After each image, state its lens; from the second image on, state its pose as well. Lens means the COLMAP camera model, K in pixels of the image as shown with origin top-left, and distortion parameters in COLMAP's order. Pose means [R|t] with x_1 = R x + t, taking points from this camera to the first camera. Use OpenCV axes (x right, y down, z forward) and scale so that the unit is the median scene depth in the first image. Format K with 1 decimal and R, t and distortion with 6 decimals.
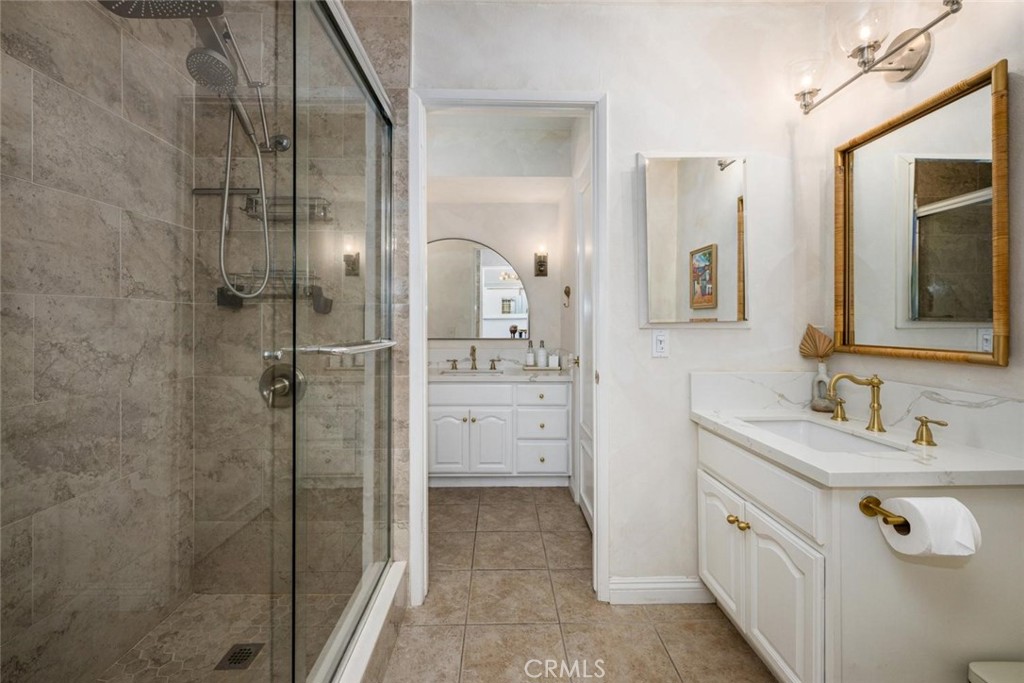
lens RADIAL K [[413.5, 0, 516.1], [0, 413.5, 330.7], [0, 0, 1]] dist [0.000235, 0.000075]
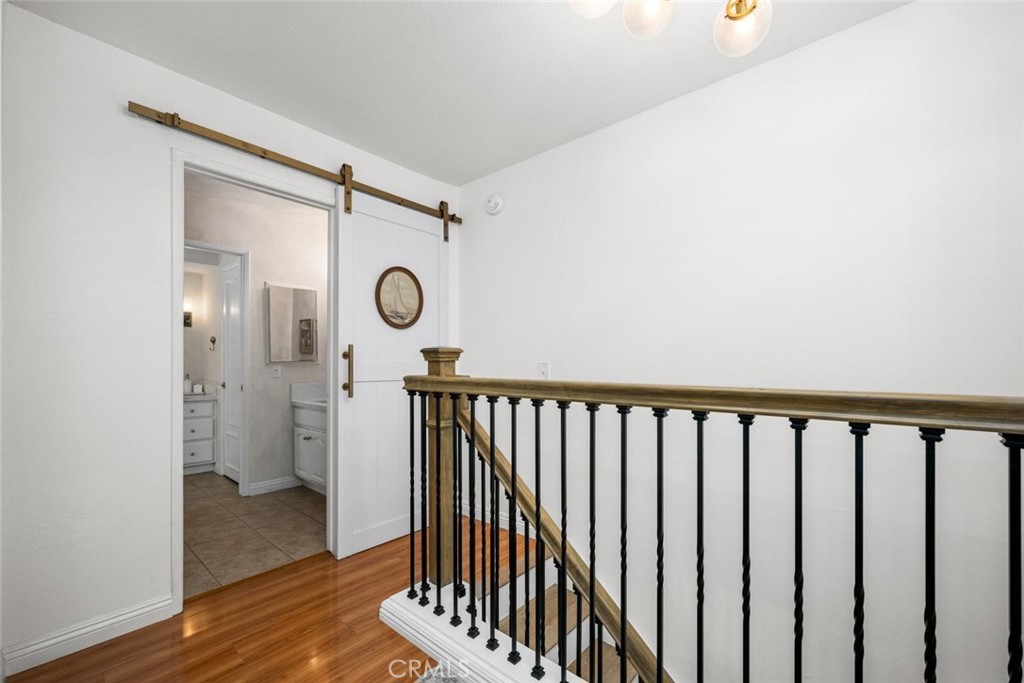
lens RADIAL K [[415.8, 0, 513.6], [0, 415.8, 359.0], [0, 0, 1]] dist [0.000317, 0.000172]
pose [[0.680232, 0.009193, 0.732939, -0.263128], [0.005240, 0.999835, -0.017403, 0.006120], [-0.732978, 0.015679, 0.680071, -0.905227]]
